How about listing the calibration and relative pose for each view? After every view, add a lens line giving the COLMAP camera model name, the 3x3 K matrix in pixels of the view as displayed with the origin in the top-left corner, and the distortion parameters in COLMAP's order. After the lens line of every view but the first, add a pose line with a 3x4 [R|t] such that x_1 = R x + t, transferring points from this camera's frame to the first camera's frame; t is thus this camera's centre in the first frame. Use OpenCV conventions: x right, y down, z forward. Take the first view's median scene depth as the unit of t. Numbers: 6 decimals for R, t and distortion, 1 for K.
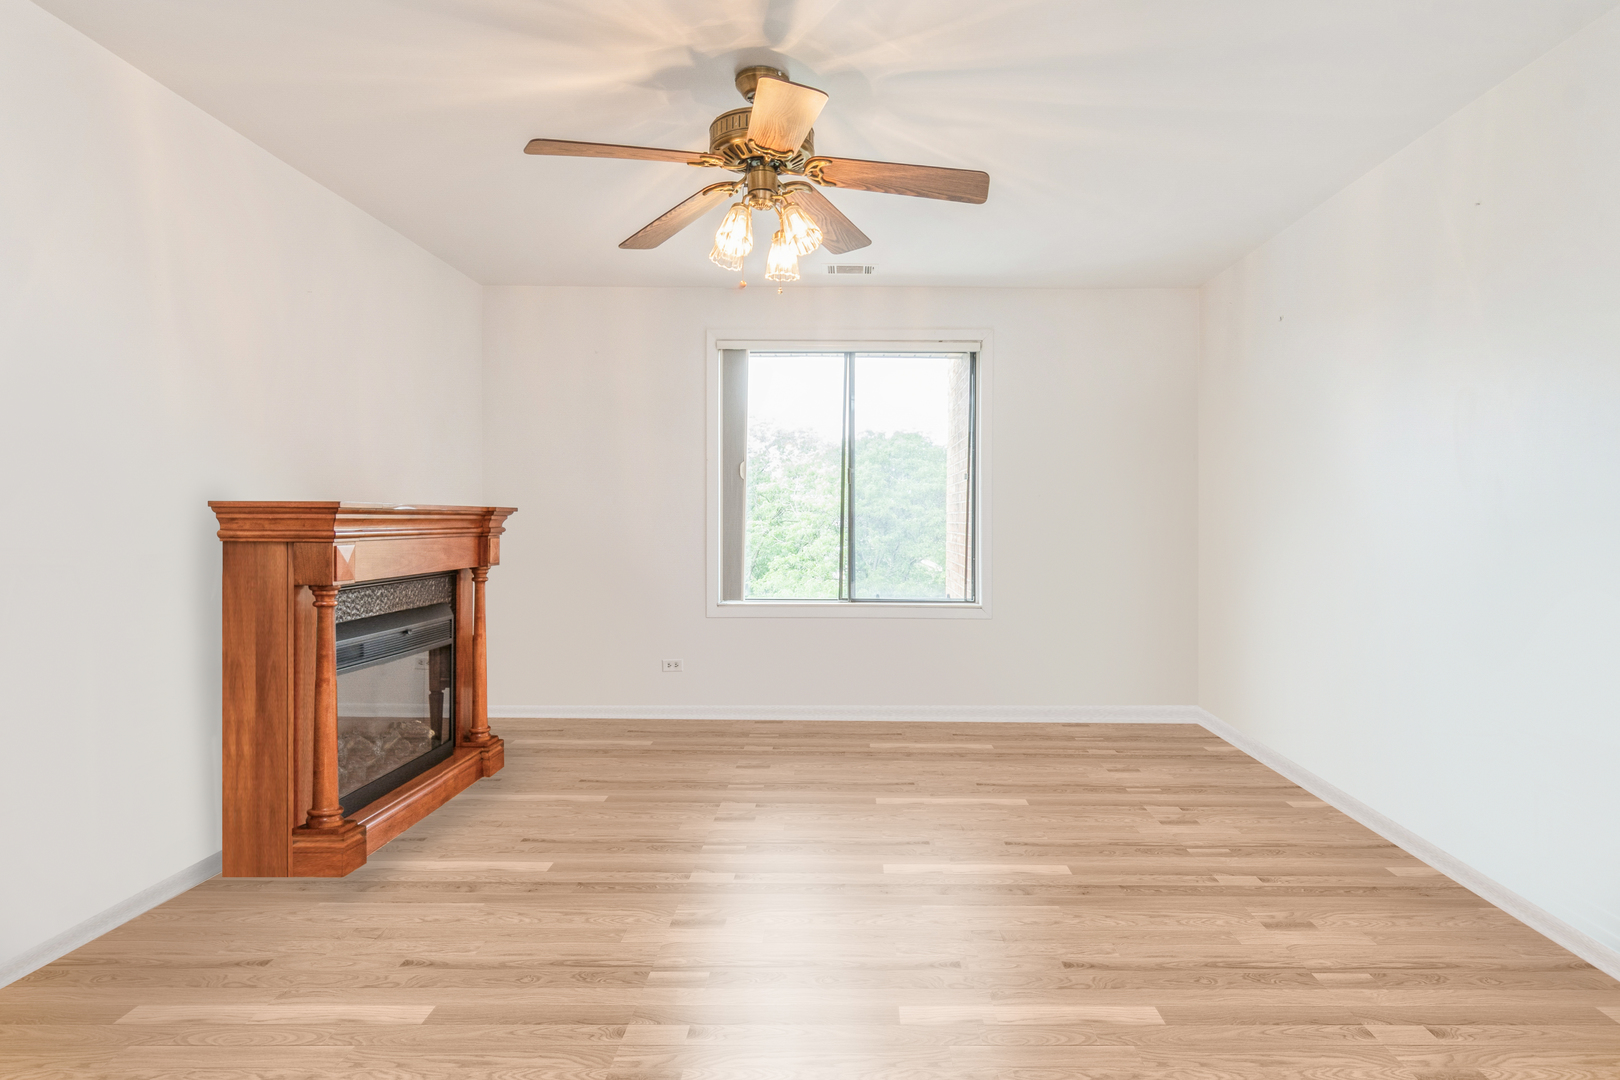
lens RADIAL K [[874.2, 0, 792.2], [0, 874.2, 530.1], [0, 0, 1]] dist [0.001251, -0.001722]
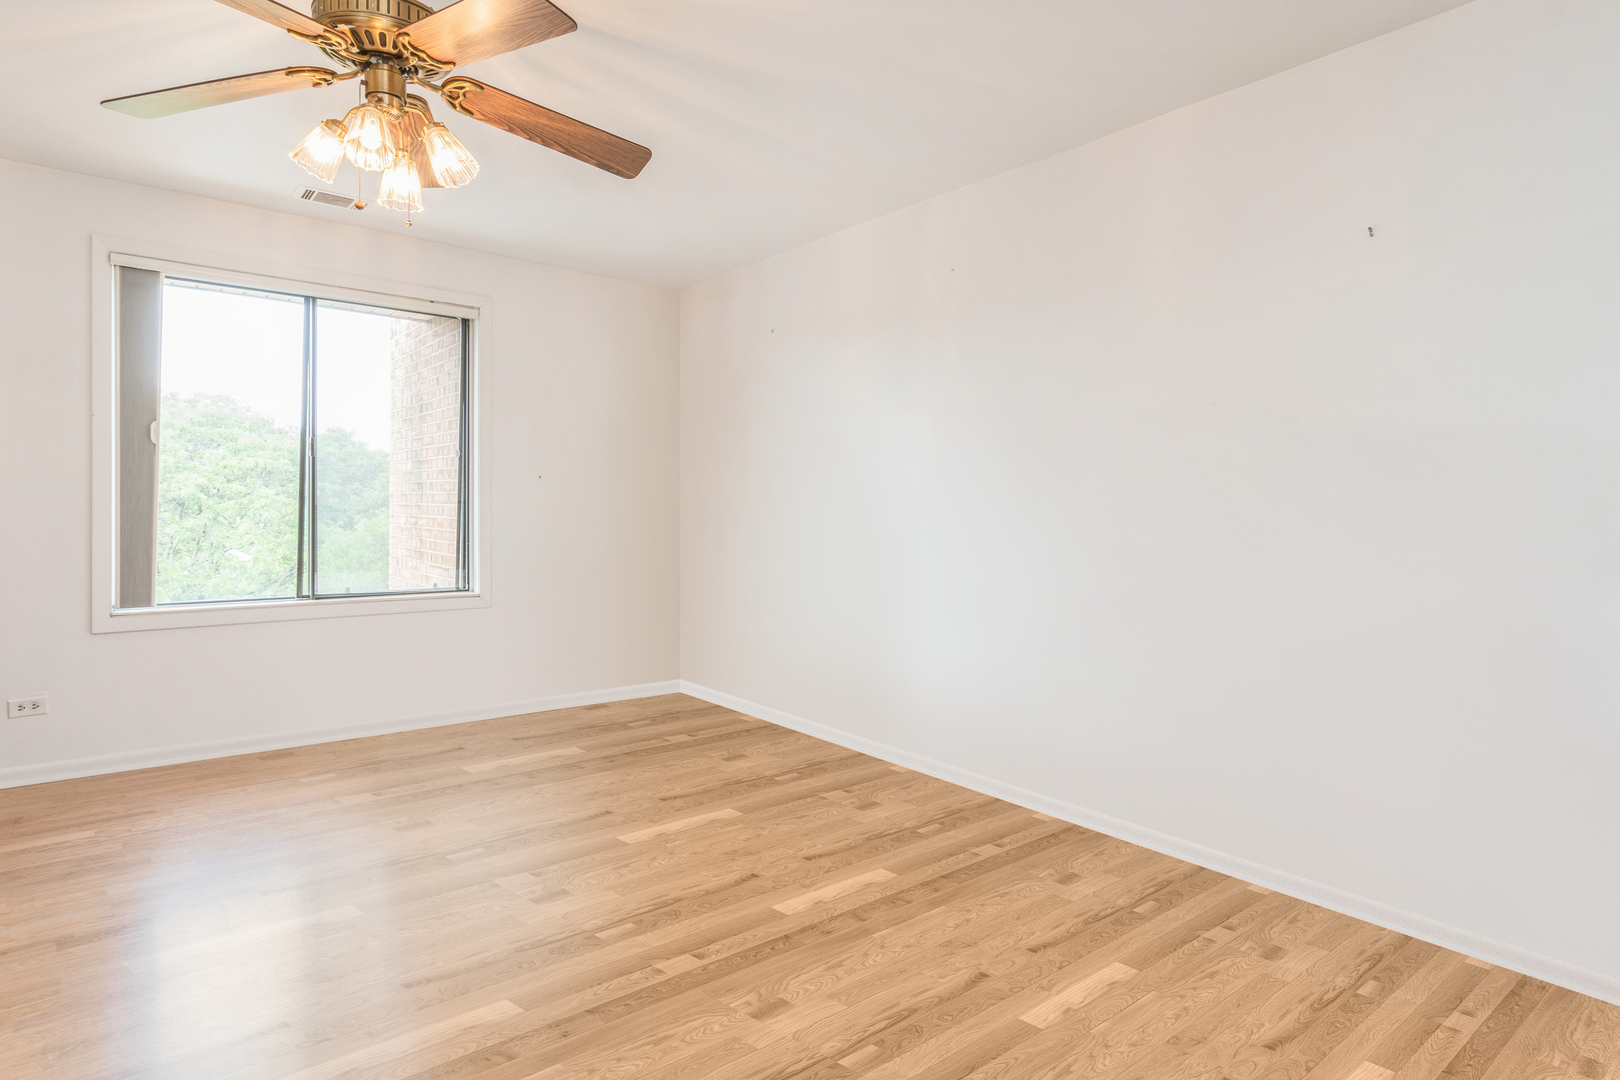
lens RADIAL K [[888.9, 0, 810.4], [0, 888.9, 516.2], [0, 0, 1]] dist [0.032604, -0.000228]
pose [[0.770087, -0.003048, 0.637931, -0.118524], [0.000886, 0.999993, 0.003708, 0.000753], [-0.637938, -0.002291, 0.770084, 0.043401]]
